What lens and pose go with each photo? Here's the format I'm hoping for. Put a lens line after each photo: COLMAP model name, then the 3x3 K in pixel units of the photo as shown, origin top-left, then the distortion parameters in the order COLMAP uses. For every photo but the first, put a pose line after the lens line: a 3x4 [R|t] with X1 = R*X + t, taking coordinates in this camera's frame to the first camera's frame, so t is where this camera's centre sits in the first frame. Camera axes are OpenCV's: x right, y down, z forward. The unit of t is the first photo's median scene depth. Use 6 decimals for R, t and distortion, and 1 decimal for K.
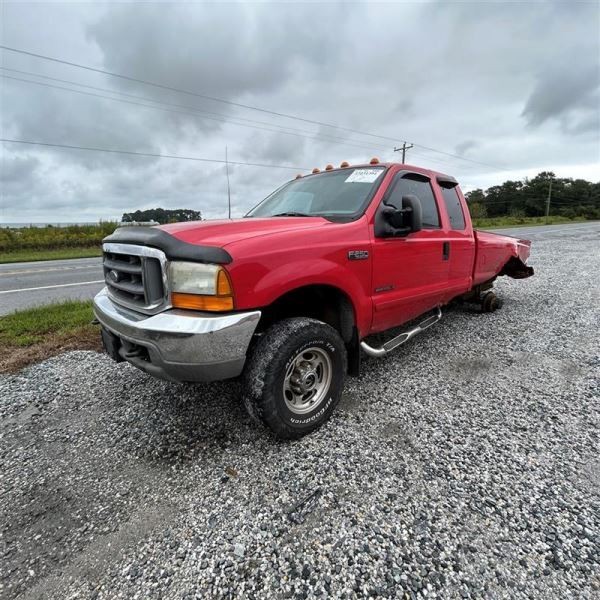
lens RADIAL K [[324.0, 0, 300.0], [0, 324.0, 300.0], [0, 0, 1]] dist [-0.004821, 0.004363]
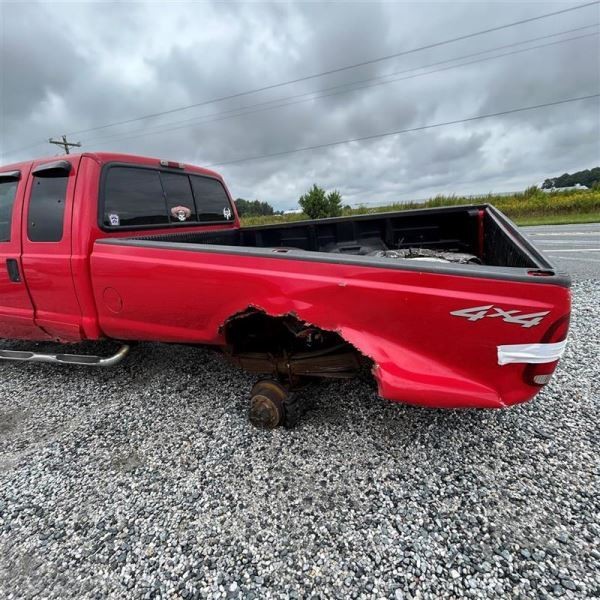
lens RADIAL K [[324.7, 0, 297.3], [0, 324.7, 302.8], [0, 0, 1]] dist [0.003331, 0.003768]
pose [[0.430885, 0.224709, -0.873982, 2.393169], [-0.142762, 0.973278, 0.179856, -0.518788], [0.891043, 0.047274, 0.451451, 2.095541]]
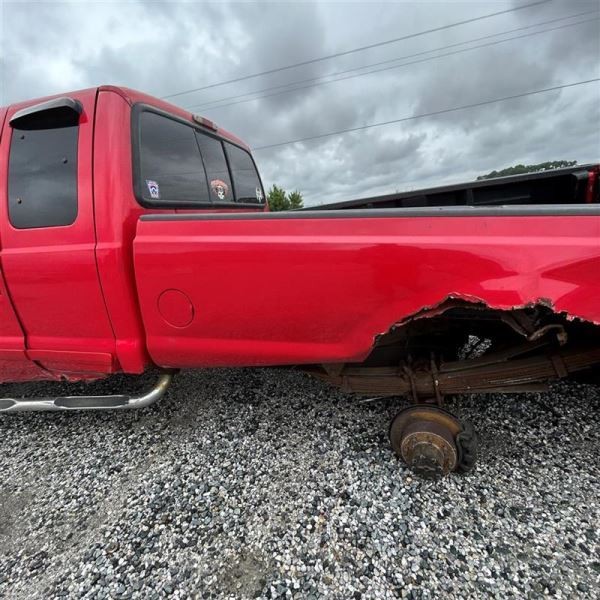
lens RADIAL K [[324.7, 0, 299.7], [0, 324.7, 301.8], [0, 0, 1]] dist [0.003698, -0.000003]
pose [[0.557588, 0.177597, -0.810898, 1.866856], [-0.088669, 0.984000, 0.154538, -0.386275], [0.825369, -0.014267, 0.564414, 1.858158]]
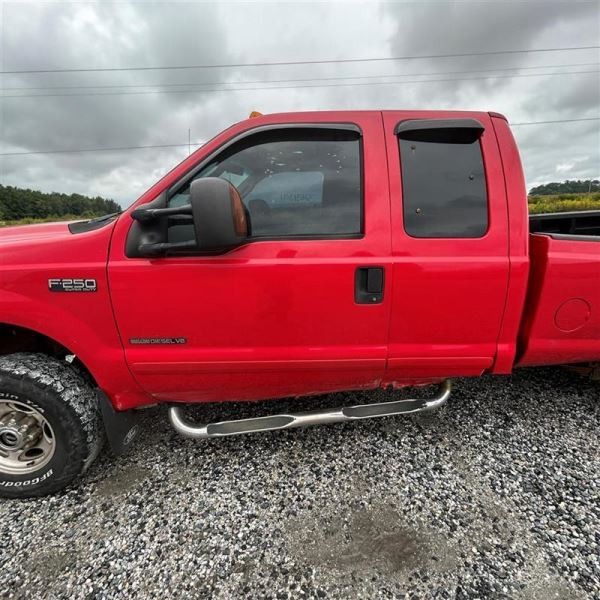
lens RADIAL K [[322.9, 0, 299.3], [0, 322.9, 300.7], [0, 0, 1]] dist [-0.003445, 0.001102]
pose [[0.763328, 0.165435, -0.624470, 1.120764], [-0.120562, 0.986152, 0.113881, -0.283645], [0.634662, -0.011641, 0.772702, 0.953451]]
